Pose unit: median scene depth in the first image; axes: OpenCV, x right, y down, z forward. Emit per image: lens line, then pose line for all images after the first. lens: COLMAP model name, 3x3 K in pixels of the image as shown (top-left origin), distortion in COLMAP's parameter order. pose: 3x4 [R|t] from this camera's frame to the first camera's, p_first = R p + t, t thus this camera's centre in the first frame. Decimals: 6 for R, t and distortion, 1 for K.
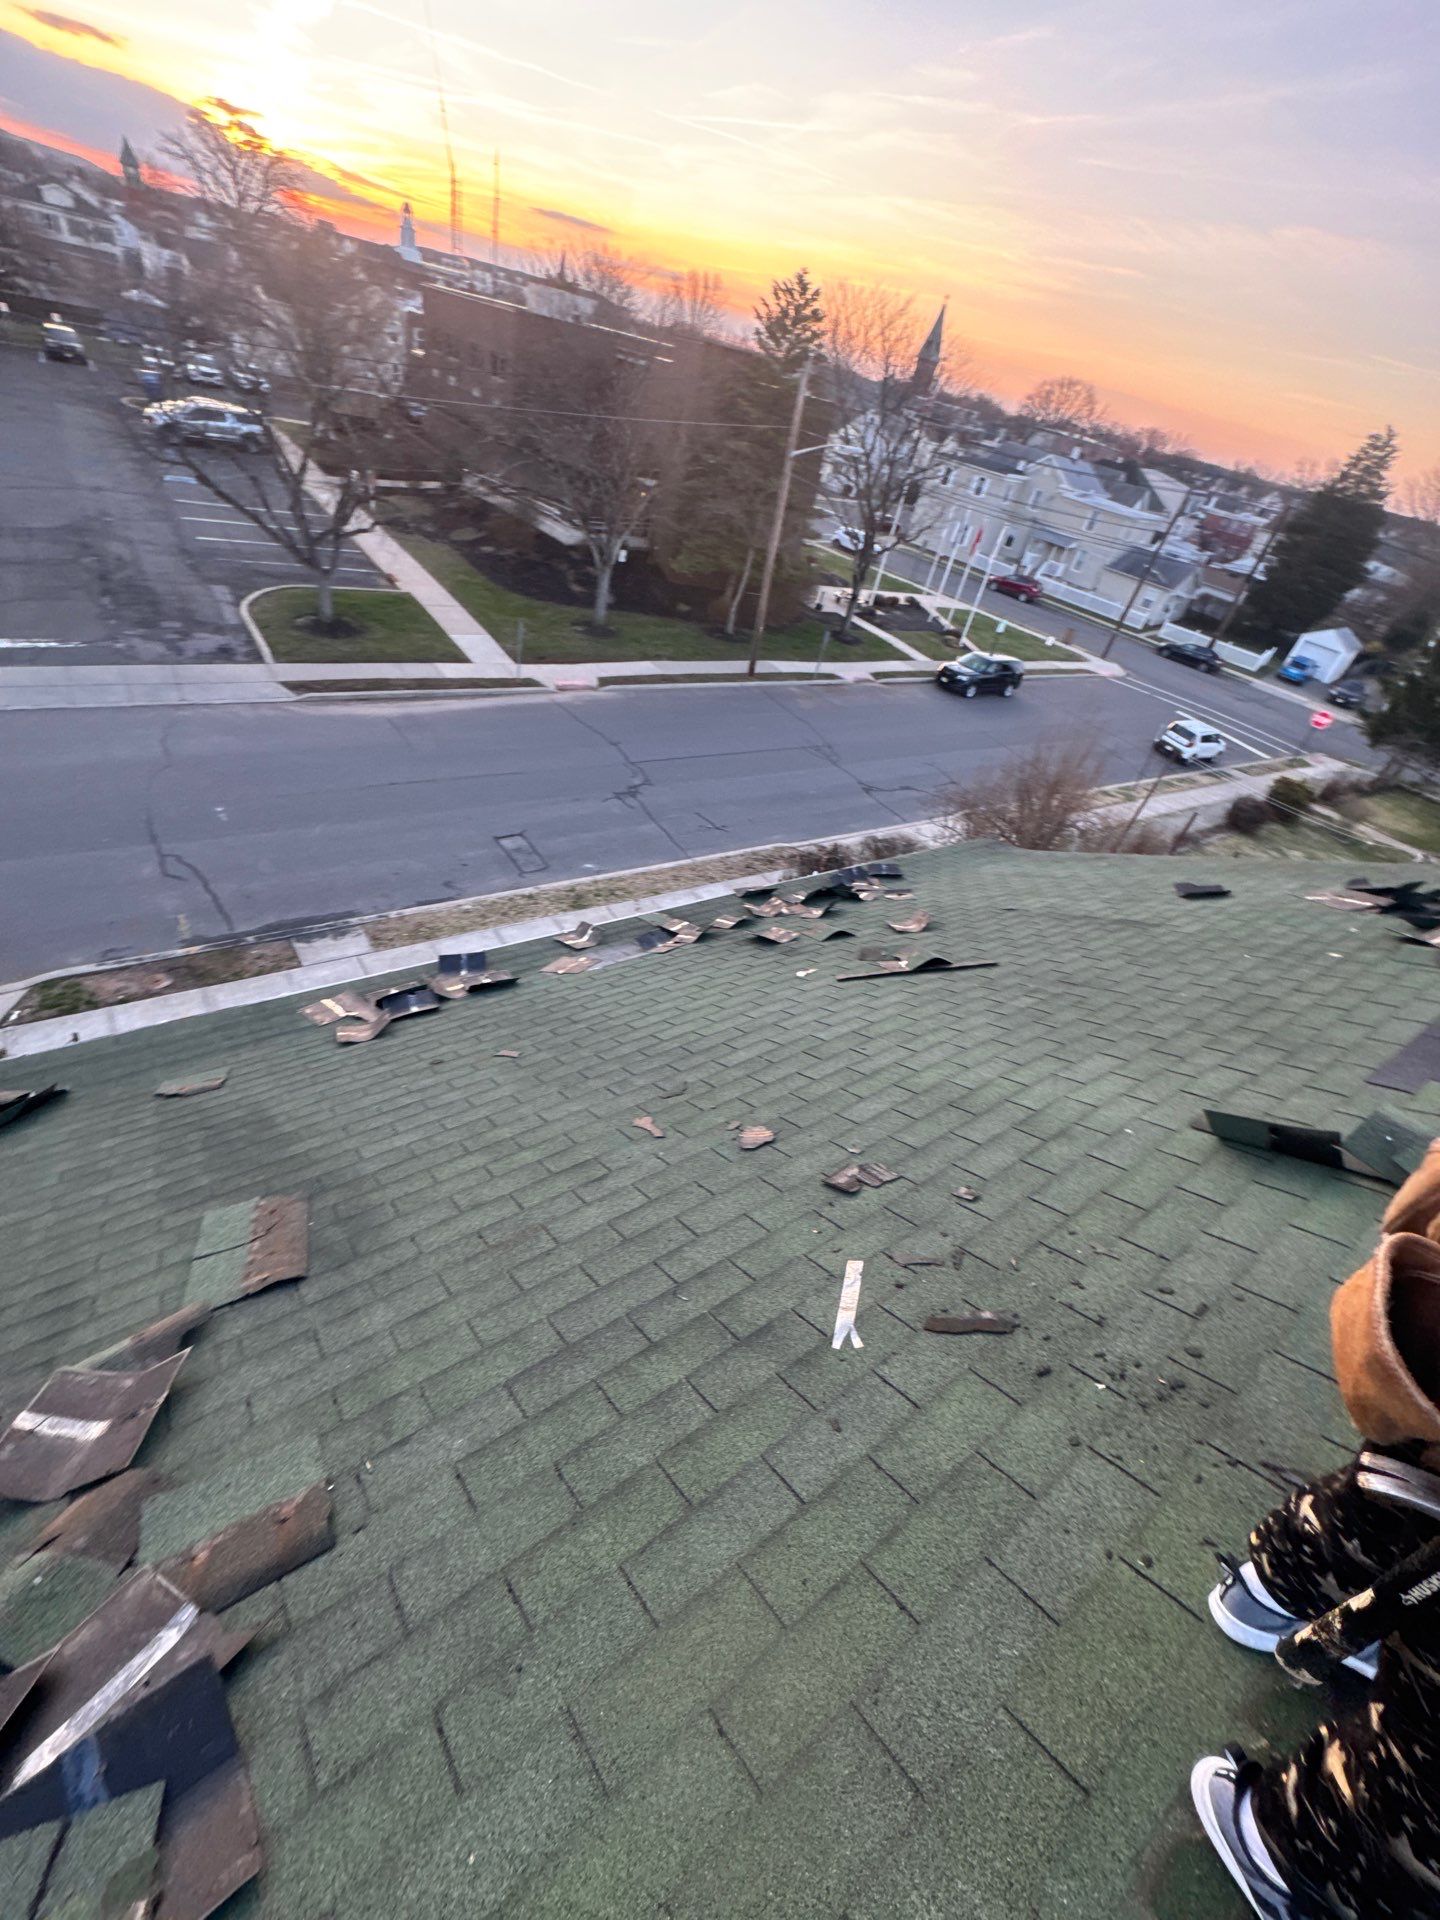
lens RADIAL K [[764.0, 0, 719.5], [0, 764.0, 959.7], [0, 0, 1]] dist [-0.000260, -0.000293]
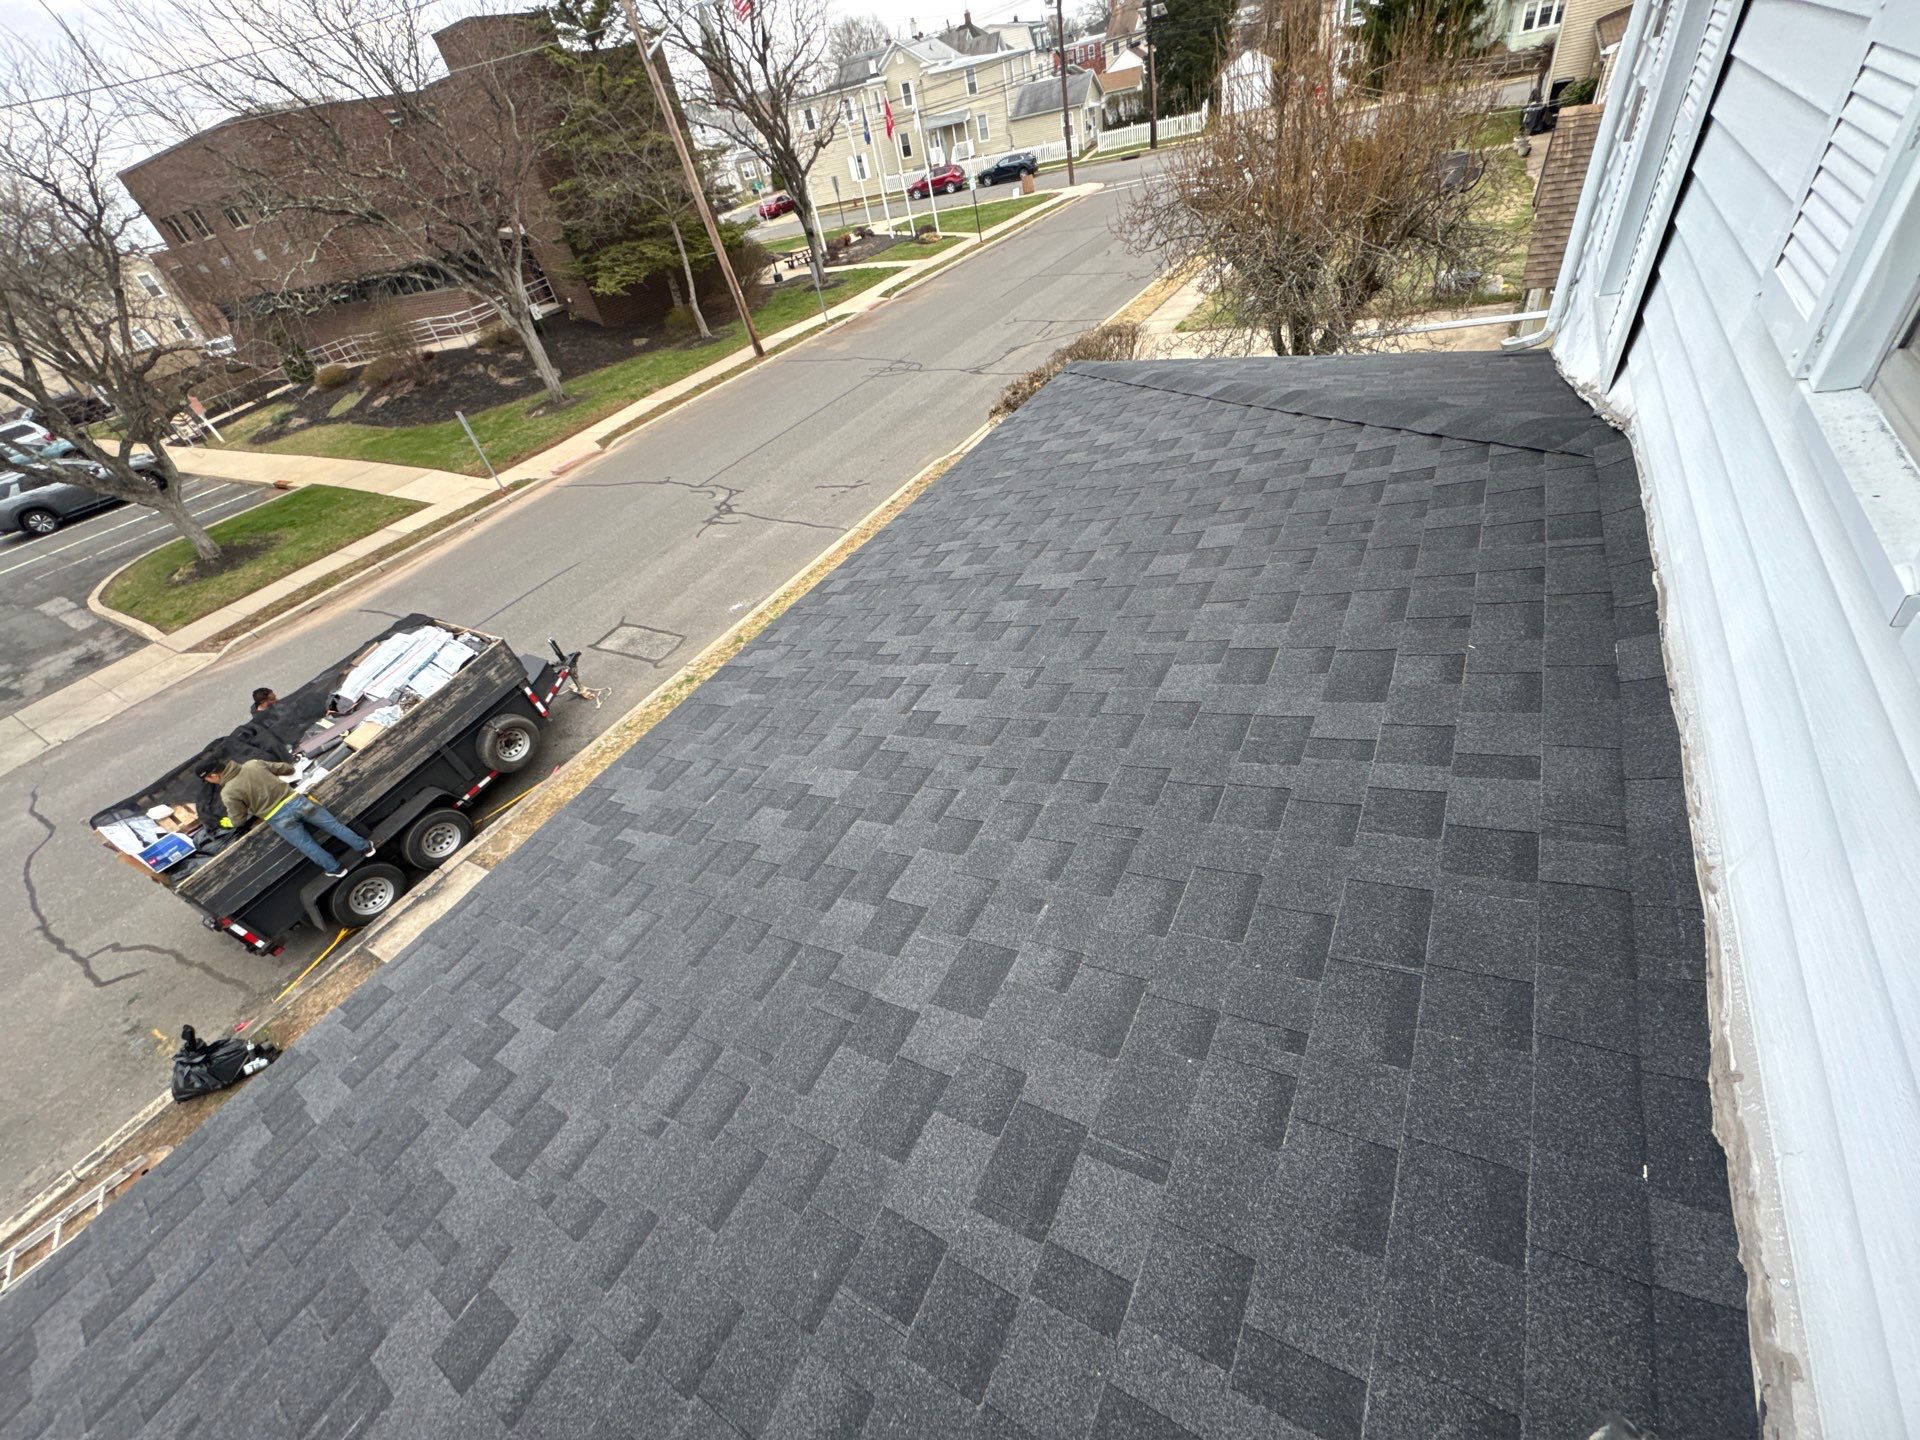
lens RADIAL K [[766.5, 0, 952.5], [0, 766.5, 717.0], [0, 0, 1]] dist [-0.000239, -0.000100]
pose [[0.827878, -0.553778, 0.089149, -0.082830], [0.552063, 0.832580, 0.045136, 0.021123], [-0.099219, 0.011849, 0.994995, 0.202542]]
